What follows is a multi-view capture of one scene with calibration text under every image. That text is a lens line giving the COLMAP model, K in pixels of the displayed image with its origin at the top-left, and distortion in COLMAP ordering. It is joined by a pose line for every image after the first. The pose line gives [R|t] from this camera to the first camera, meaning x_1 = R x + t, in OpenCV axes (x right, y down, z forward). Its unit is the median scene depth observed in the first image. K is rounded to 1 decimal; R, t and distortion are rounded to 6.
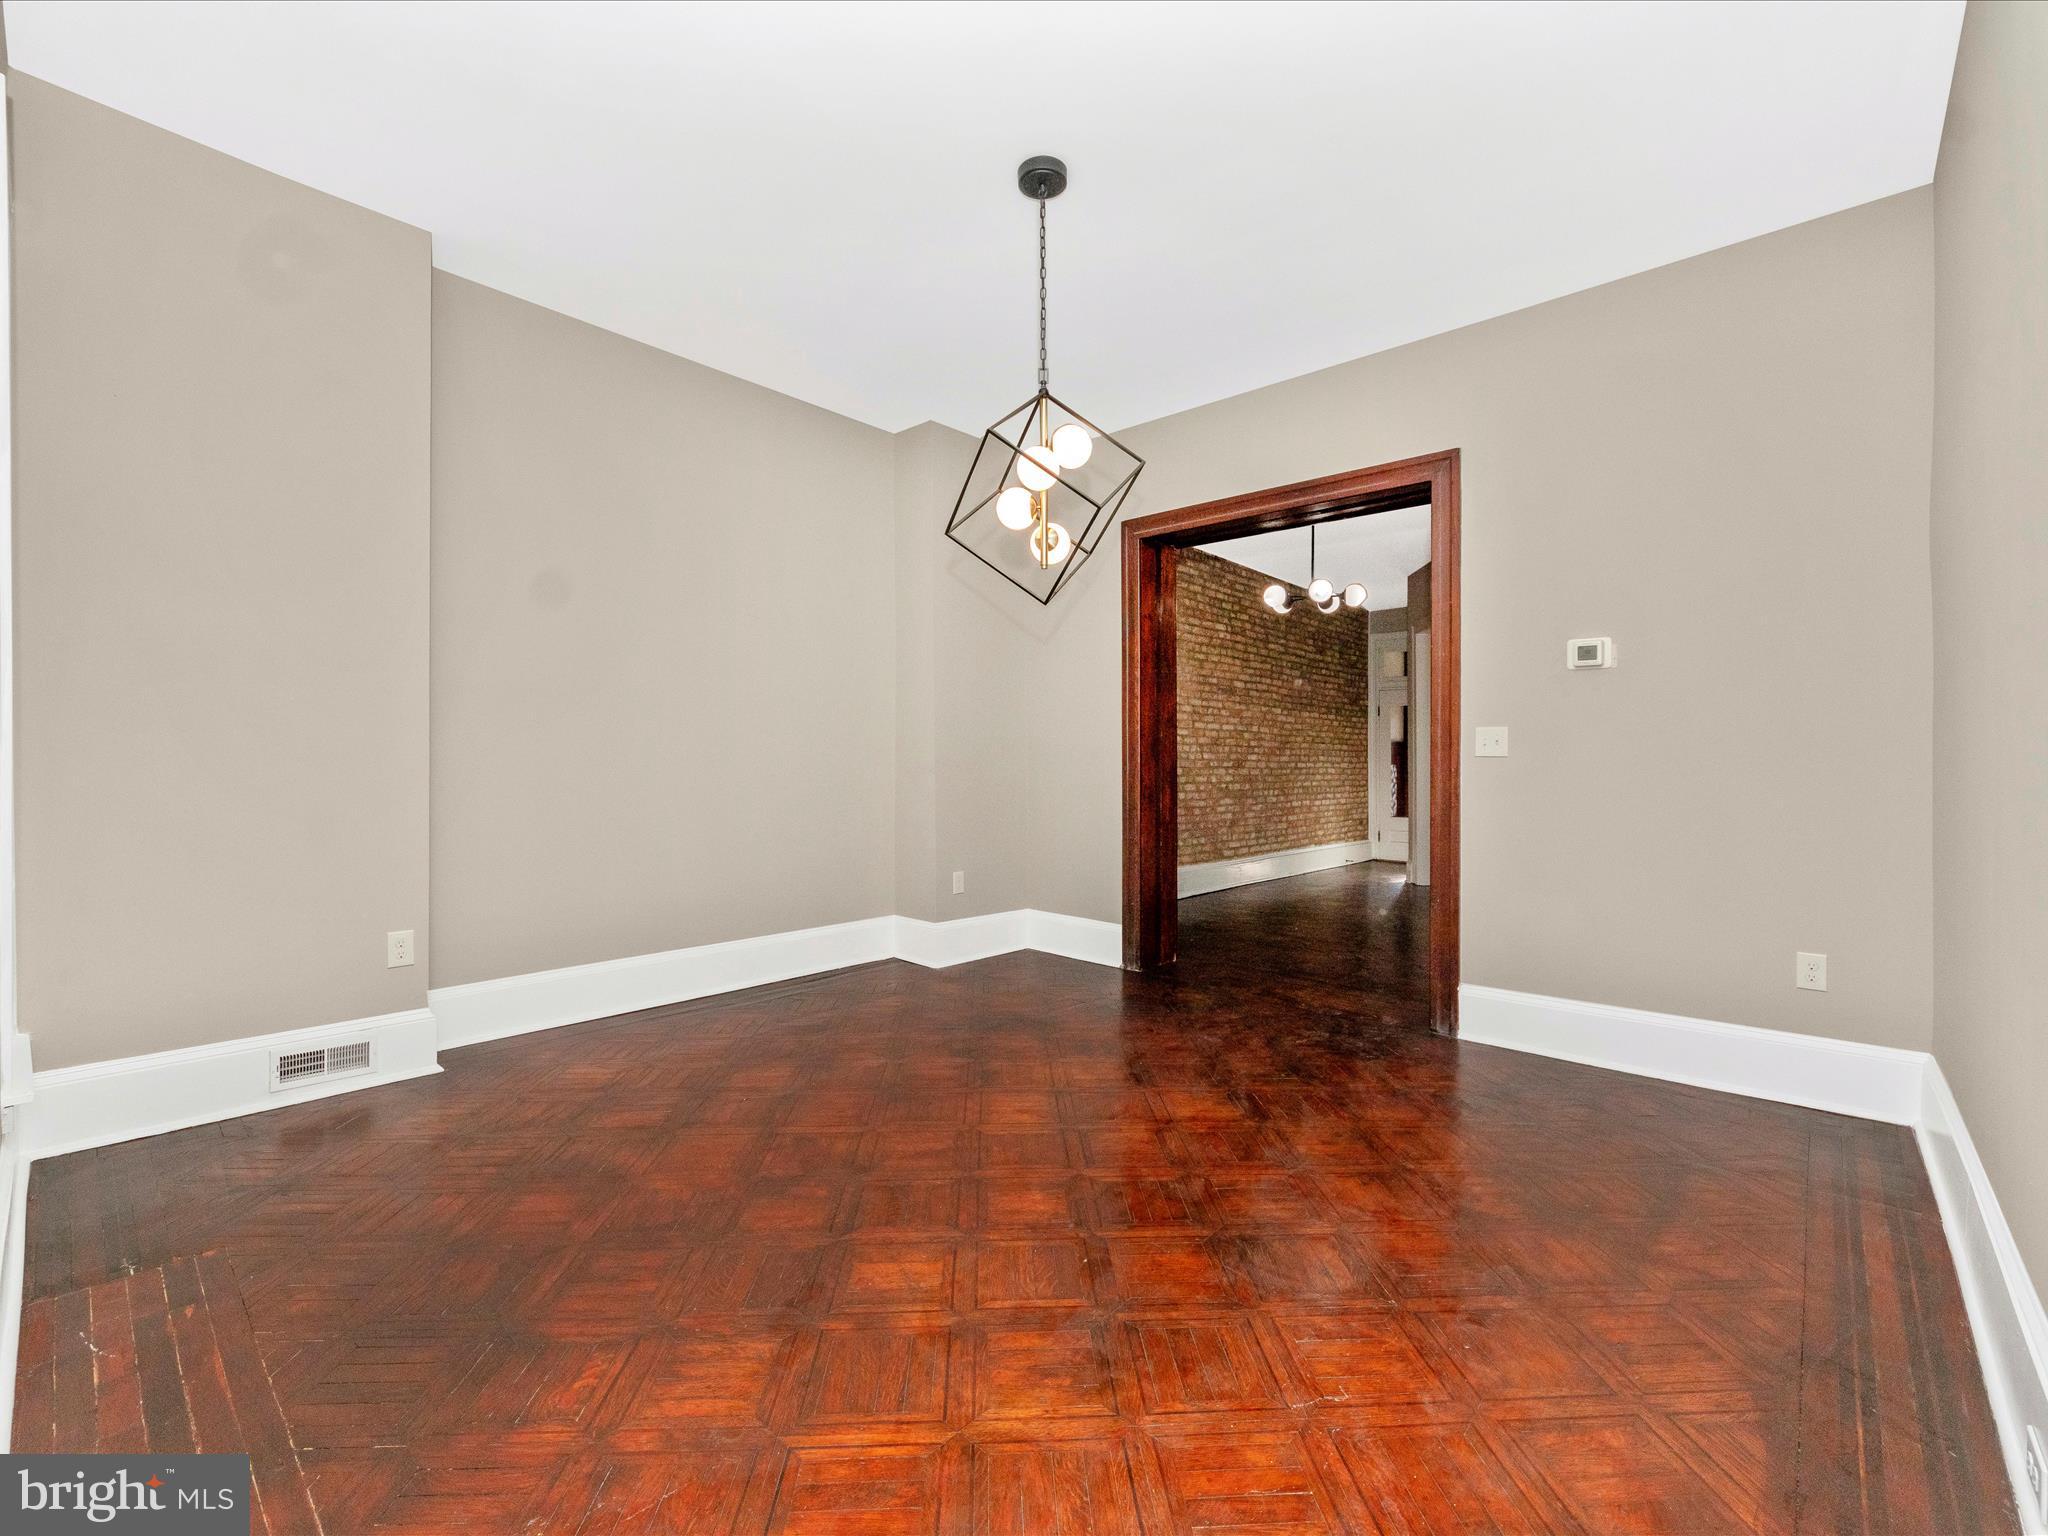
lens RADIAL K [[863.8, 0, 1025.9], [0, 863.8, 760.1], [0, 0, 1]] dist [-0.012805, -0.003755]
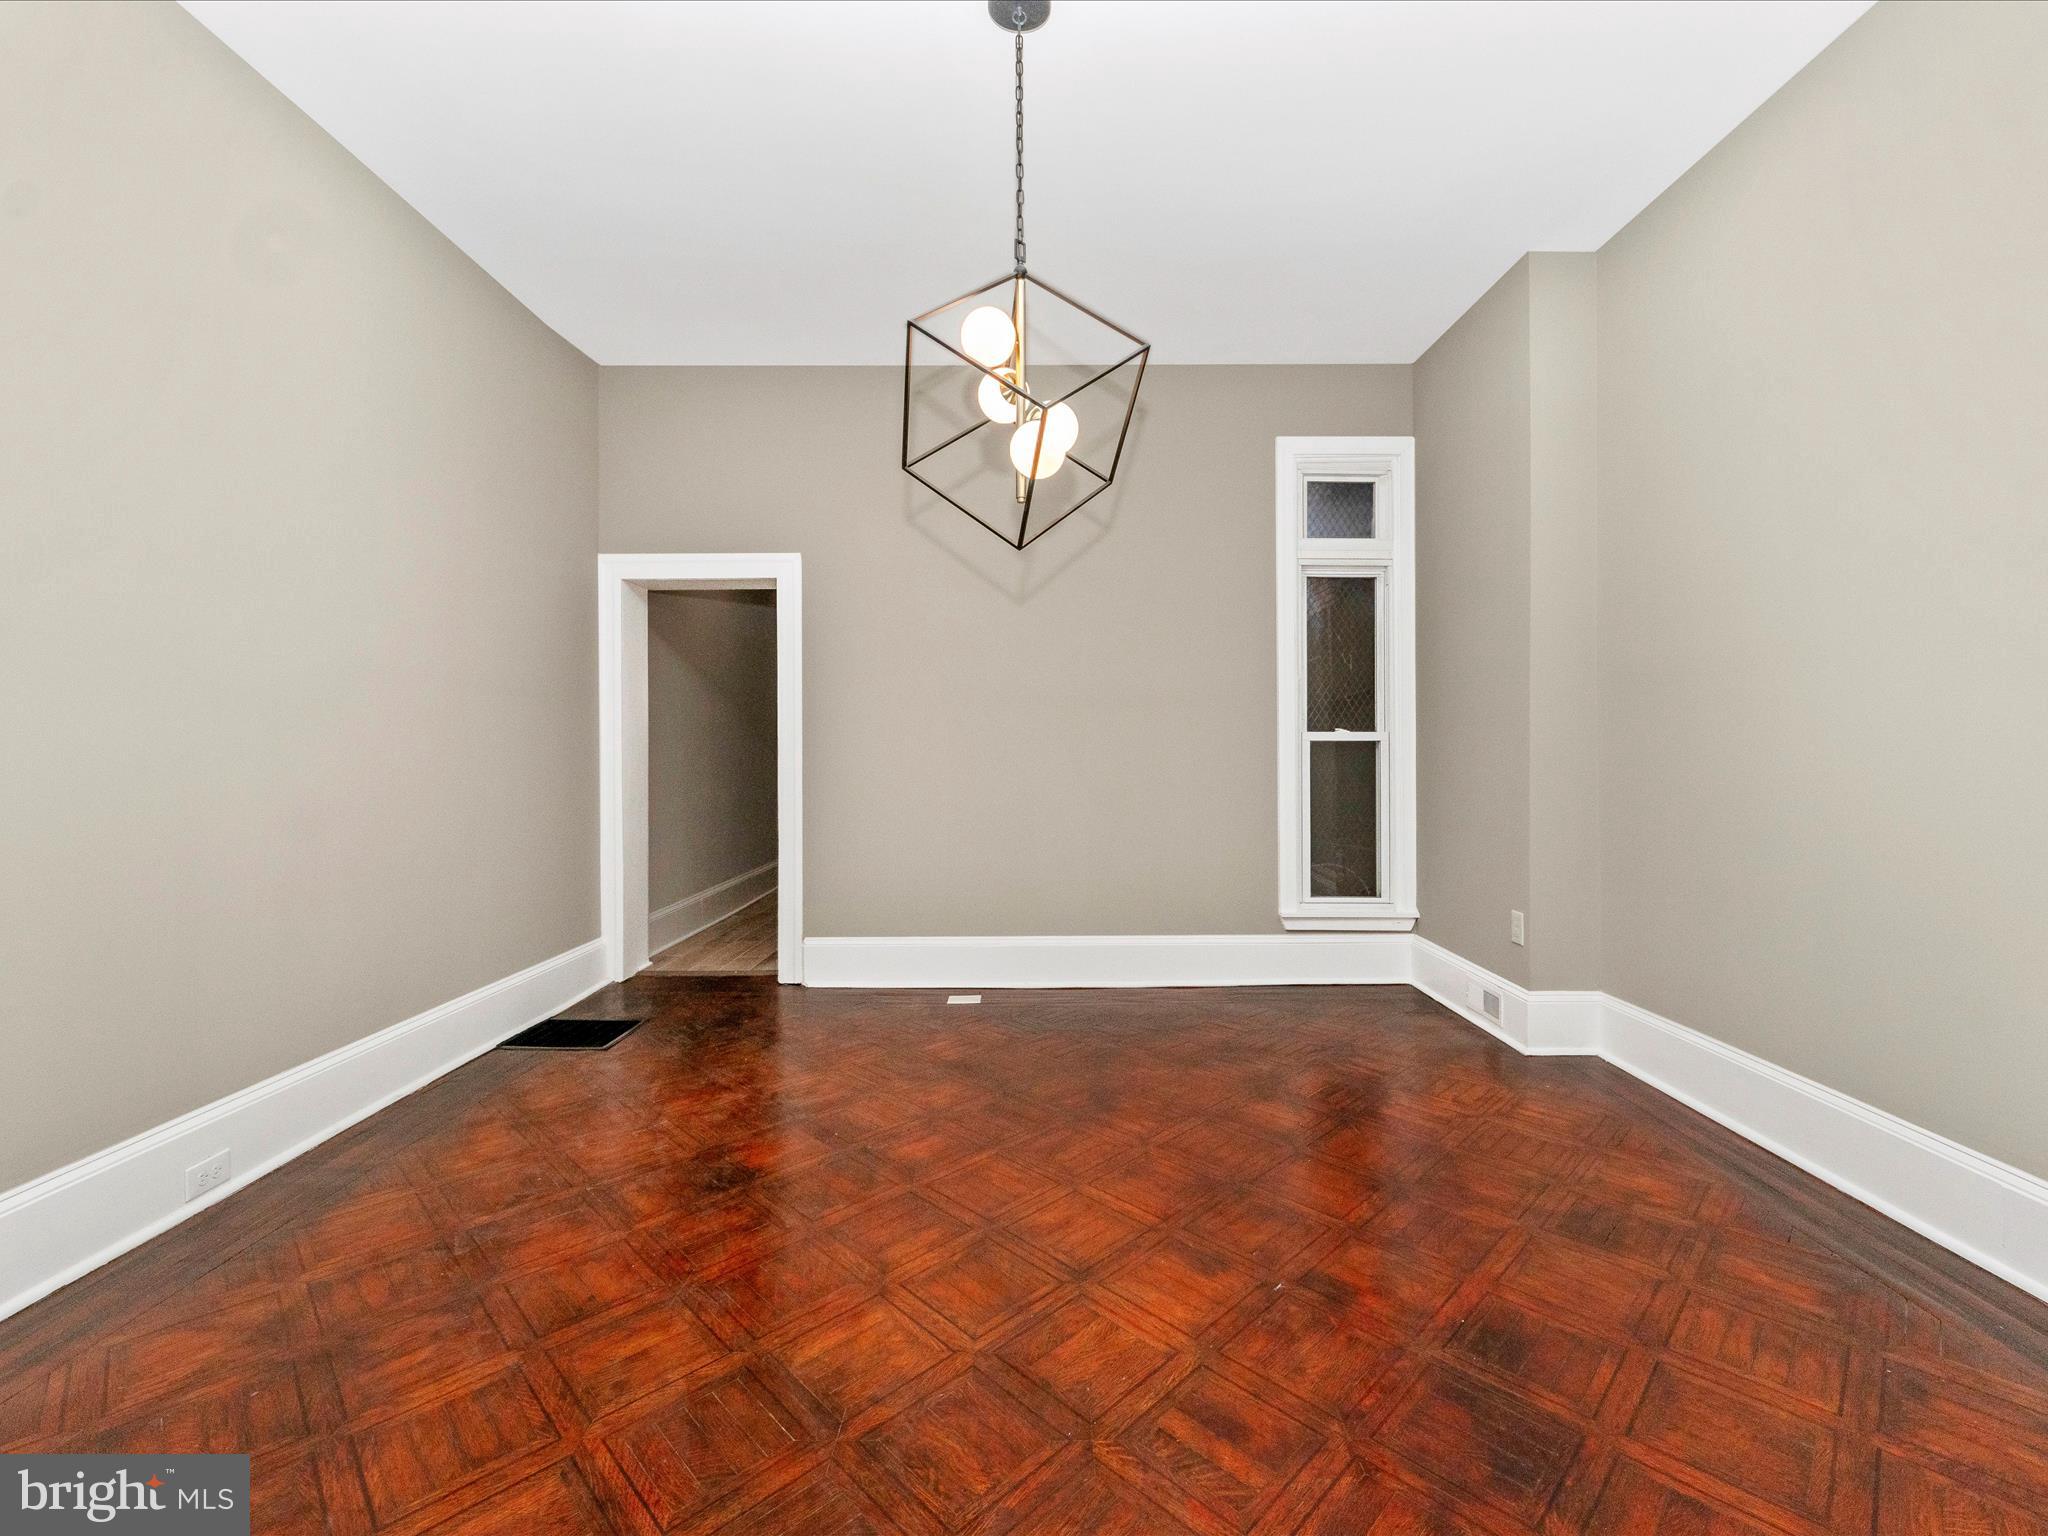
lens RADIAL K [[863.8, 0, 1024.3], [0, 863.8, 758.9], [0, 0, 1]] dist [-0.012805, -0.003755]
pose [[-0.739561, 0.000829, -0.673089, 0.690478], [-0.006710, 0.999940, 0.008604, 0.001866], [0.673056, 0.010879, -0.739511, 2.020243]]
